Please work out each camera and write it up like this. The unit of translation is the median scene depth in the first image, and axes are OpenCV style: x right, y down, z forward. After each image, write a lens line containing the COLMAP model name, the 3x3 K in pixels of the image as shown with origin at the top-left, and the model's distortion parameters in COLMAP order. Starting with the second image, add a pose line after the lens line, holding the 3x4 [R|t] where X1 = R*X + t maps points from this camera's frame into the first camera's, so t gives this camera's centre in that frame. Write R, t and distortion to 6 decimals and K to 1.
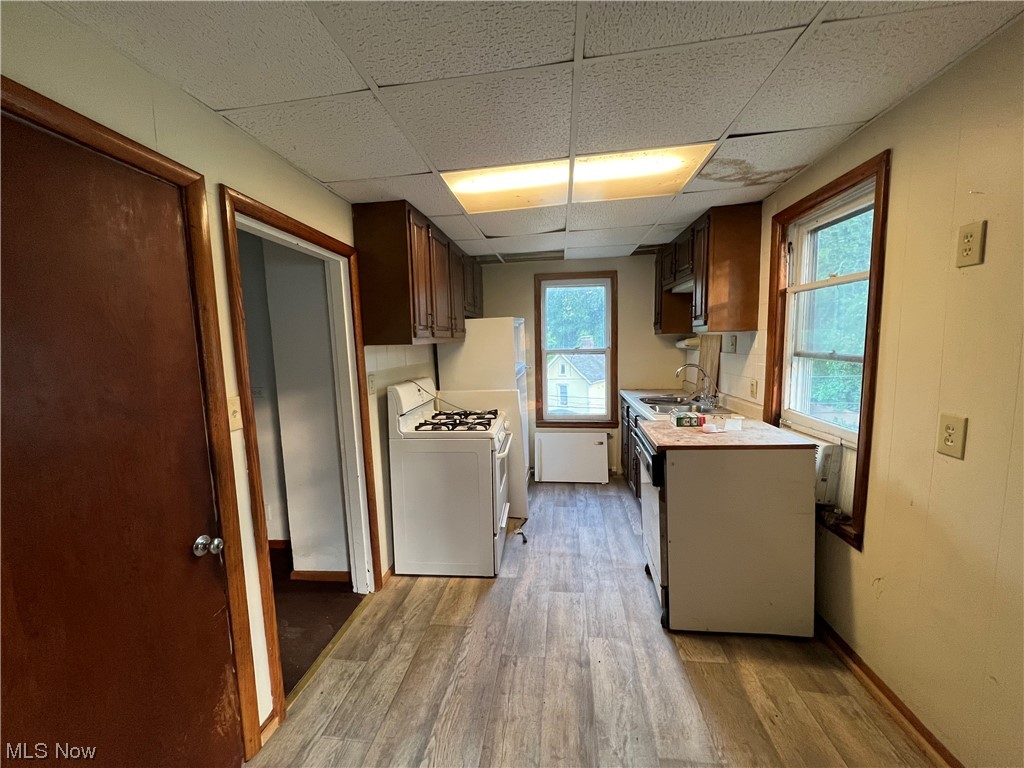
lens RADIAL K [[409.9, 0, 512.4], [0, 409.9, 385.1], [0, 0, 1]] dist [-0.000636, -0.000023]
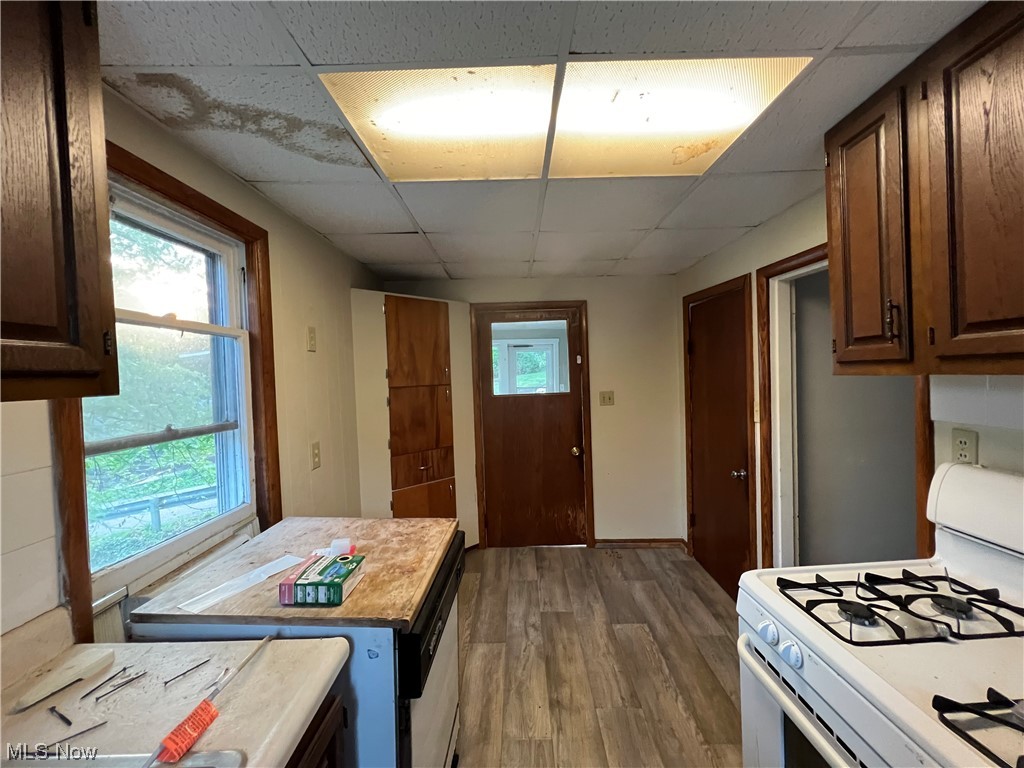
lens RADIAL K [[409.9, 0, 513.5], [0, 409.9, 380.5], [0, 0, 1]] dist [-0.000636, -0.000023]
pose [[-0.991802, 0.065602, -0.109663, 0.332927], [0.051268, 0.990349, 0.128765, -0.235809], [0.117052, 0.122087, -0.985593, 1.874562]]
